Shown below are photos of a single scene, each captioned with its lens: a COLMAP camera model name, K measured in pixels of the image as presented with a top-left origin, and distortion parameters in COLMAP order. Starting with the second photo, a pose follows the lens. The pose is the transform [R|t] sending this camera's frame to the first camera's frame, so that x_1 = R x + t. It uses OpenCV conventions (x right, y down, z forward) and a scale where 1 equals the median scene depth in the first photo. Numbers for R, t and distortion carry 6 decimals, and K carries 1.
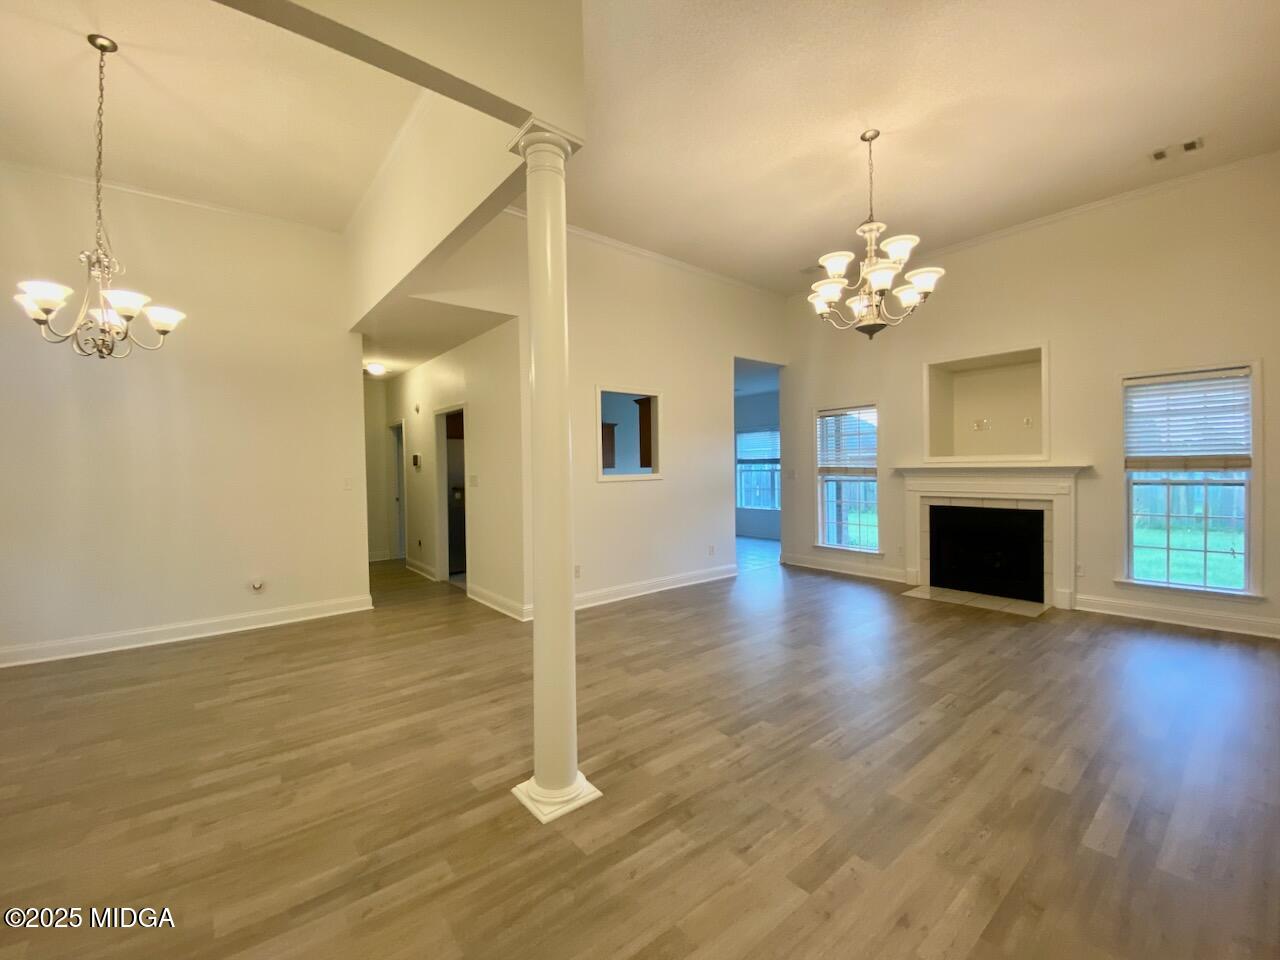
lens RADIAL K [[527.4, 0, 622.7], [0, 527.4, 475.2], [0, 0, 1]] dist [-0.006666, -0.003449]
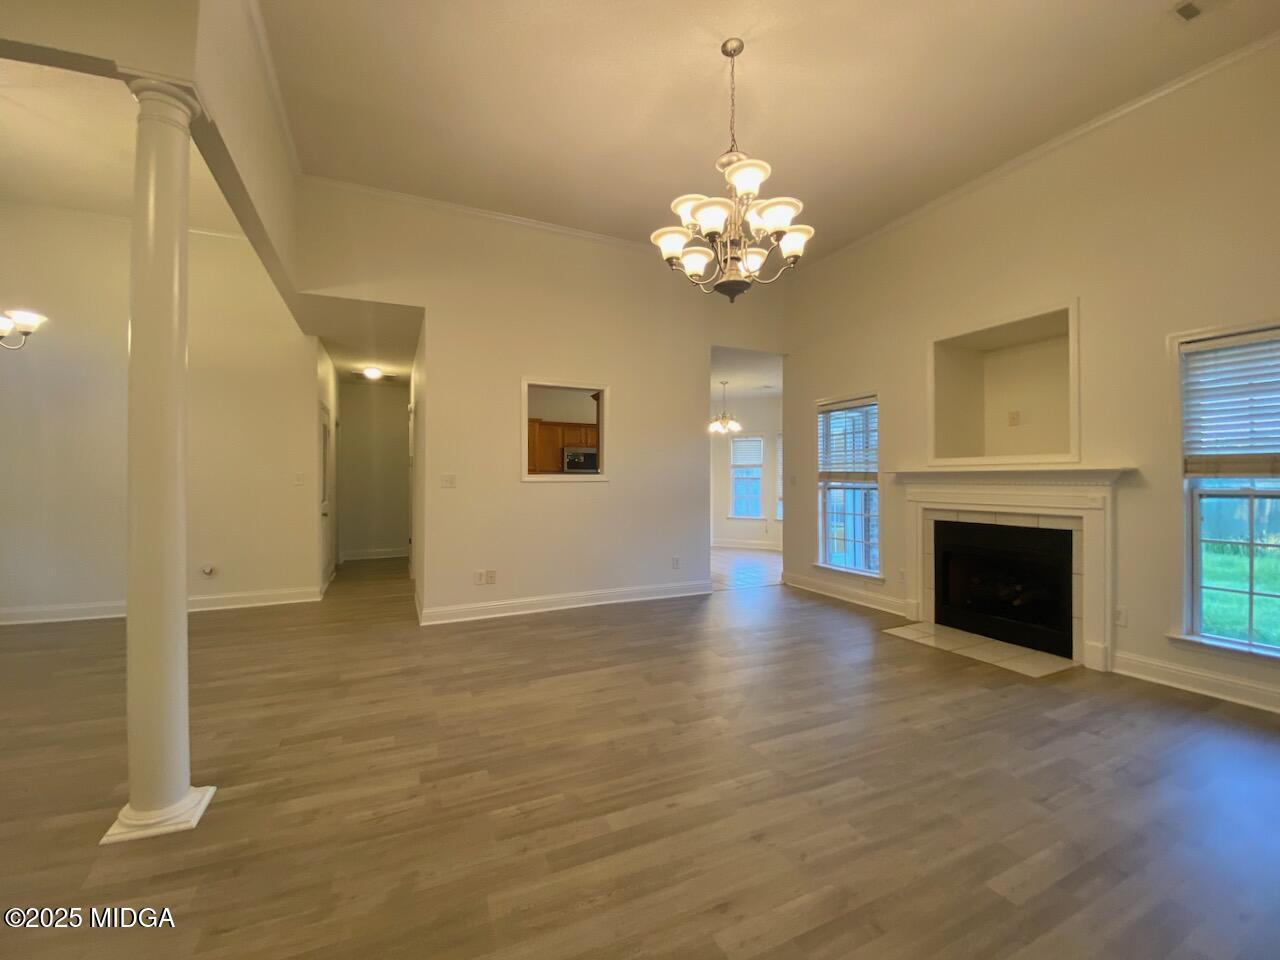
lens RADIAL K [[527.4, 0, 633.9], [0, 527.4, 477.0], [0, 0, 1]] dist [-0.006666, -0.003449]
pose [[0.970969, 0.014282, -0.238778, 0.423345], [-0.017911, 0.999755, -0.013036, 0.014100], [0.238533, 0.016934, 0.970987, 0.163872]]
